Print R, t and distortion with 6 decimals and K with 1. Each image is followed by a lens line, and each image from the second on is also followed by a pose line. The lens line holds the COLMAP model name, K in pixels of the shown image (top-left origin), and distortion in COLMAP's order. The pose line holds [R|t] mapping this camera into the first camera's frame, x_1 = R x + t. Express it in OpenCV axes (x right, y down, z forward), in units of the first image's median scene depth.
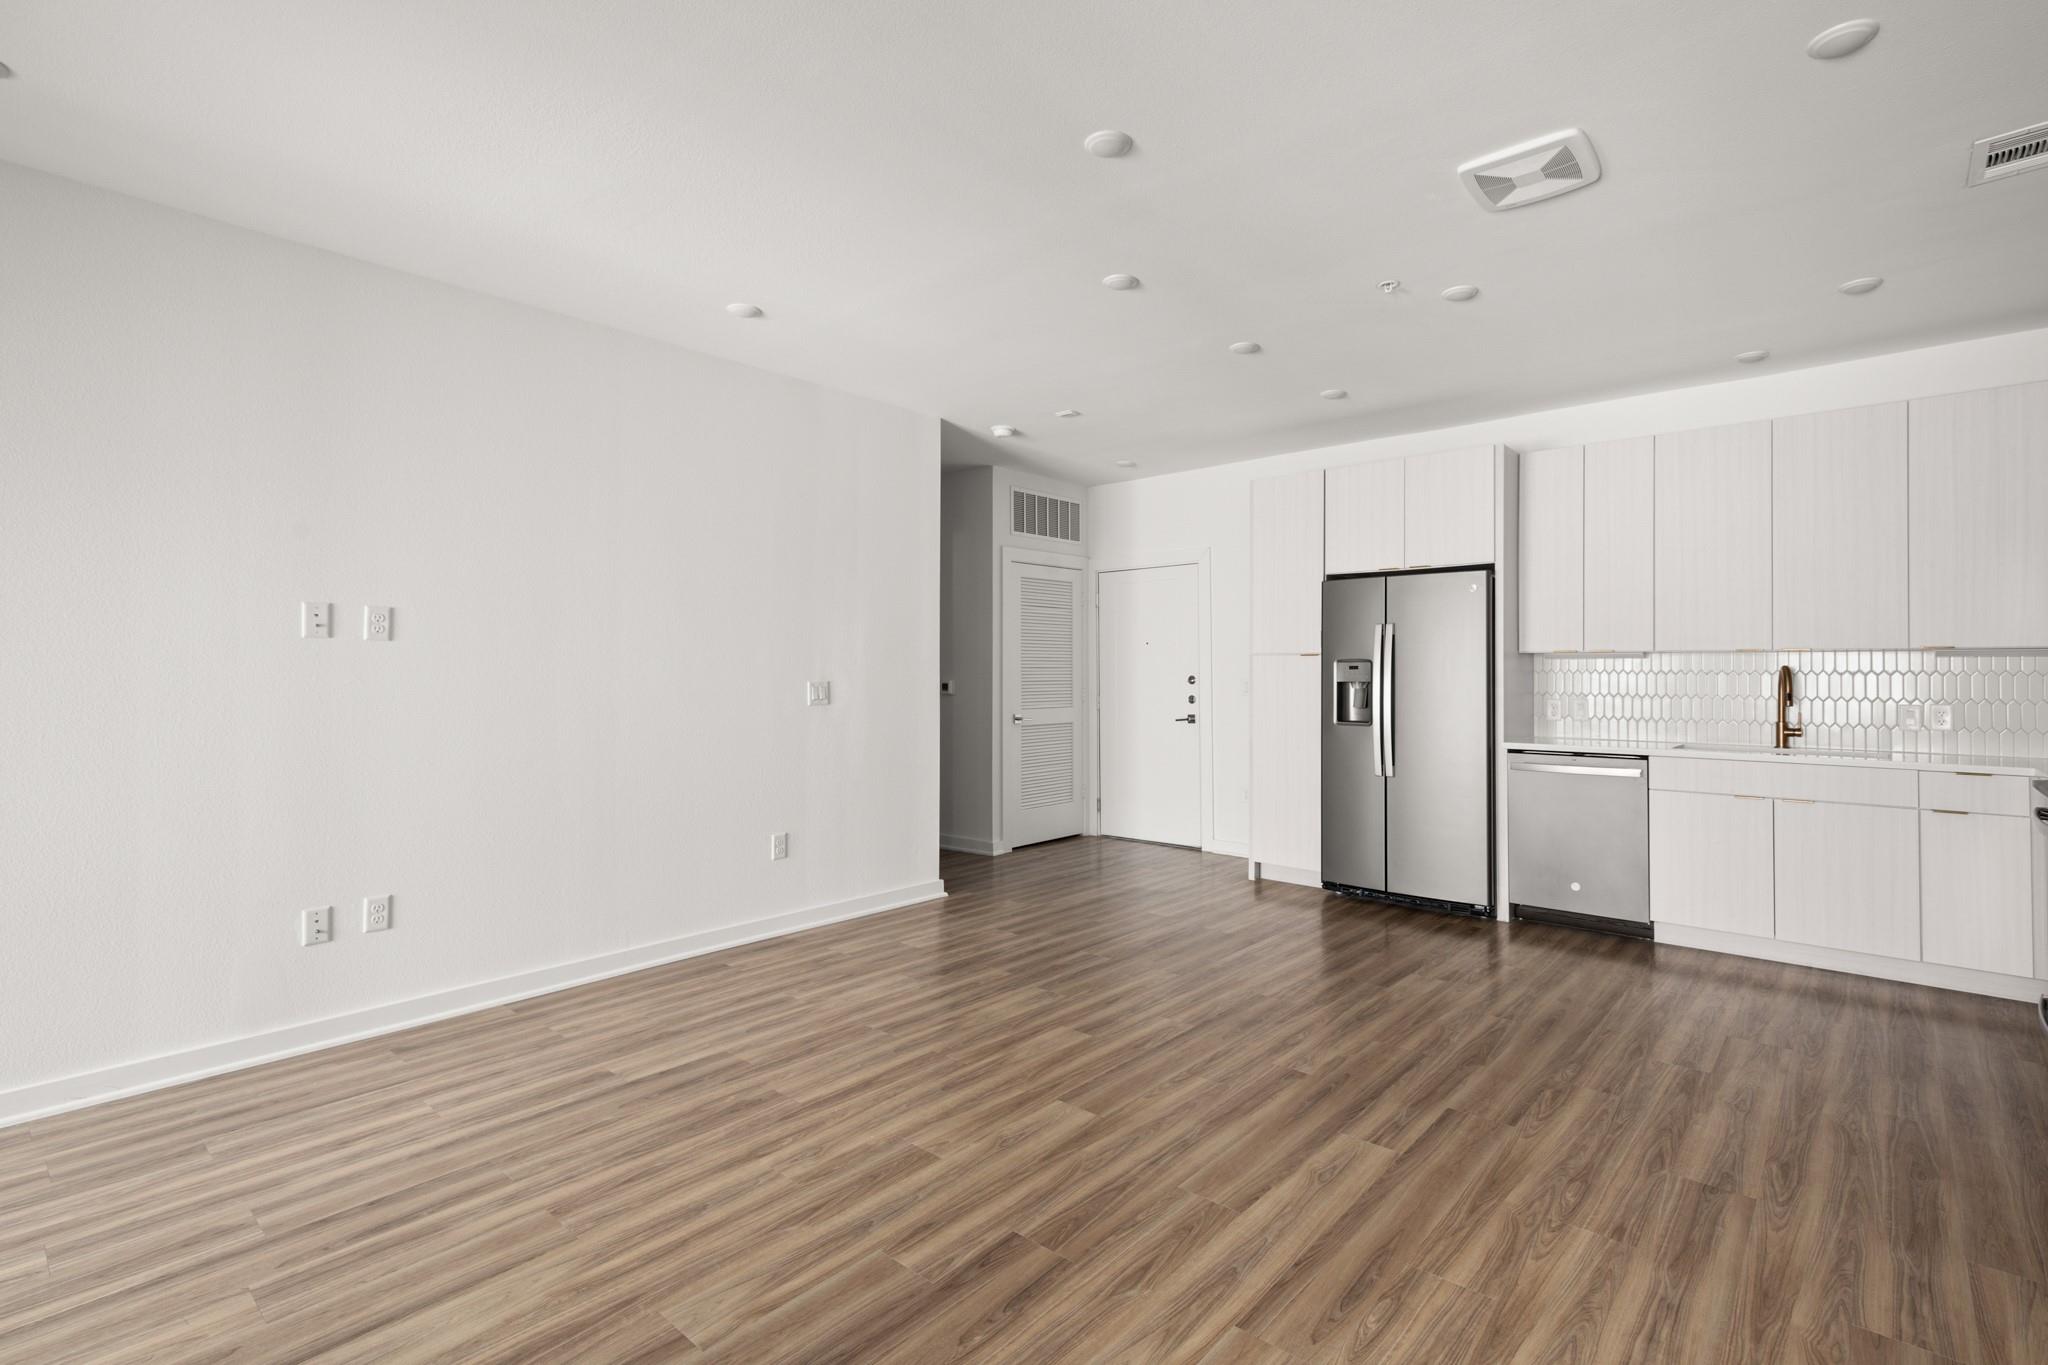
lens RADIAL K [[959.1, 0, 1054.0], [0, 959.1, 664.6], [0, 0, 1]] dist [0.019361, -0.000496]
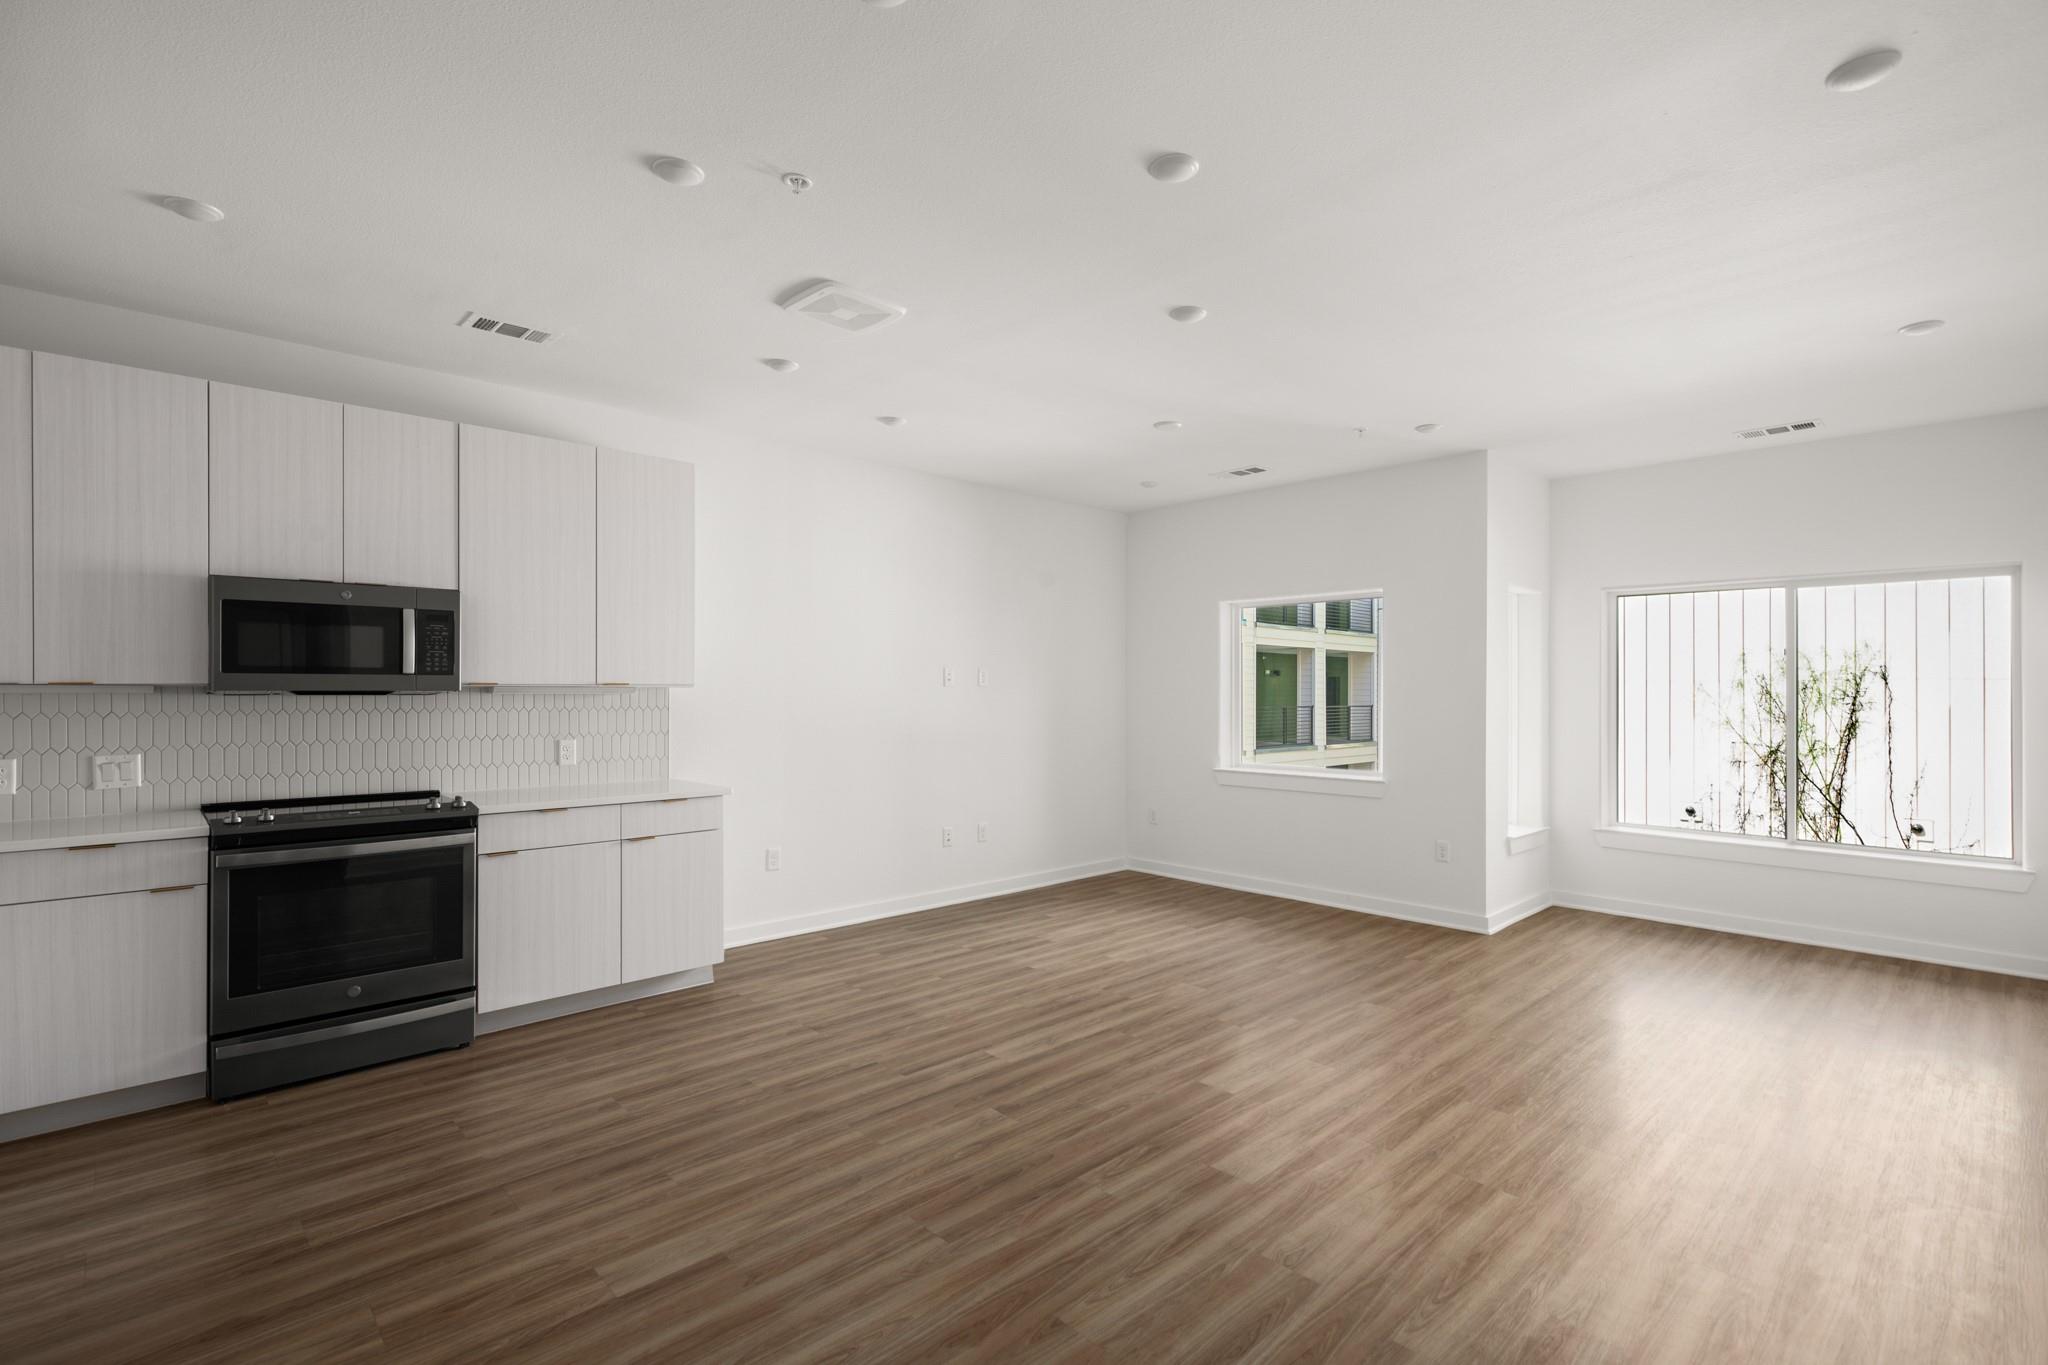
lens RADIAL K [[932.0, 0, 1032.7], [0, 932.0, 683.2], [0, 0, 1]] dist [0.000076, 0.000029]
pose [[-0.994926, -0.000452, 0.100612, 0.126641], [-0.002165, 0.999855, -0.016915, -0.014065], [-0.100590, -0.017047, -0.994782, 2.080247]]
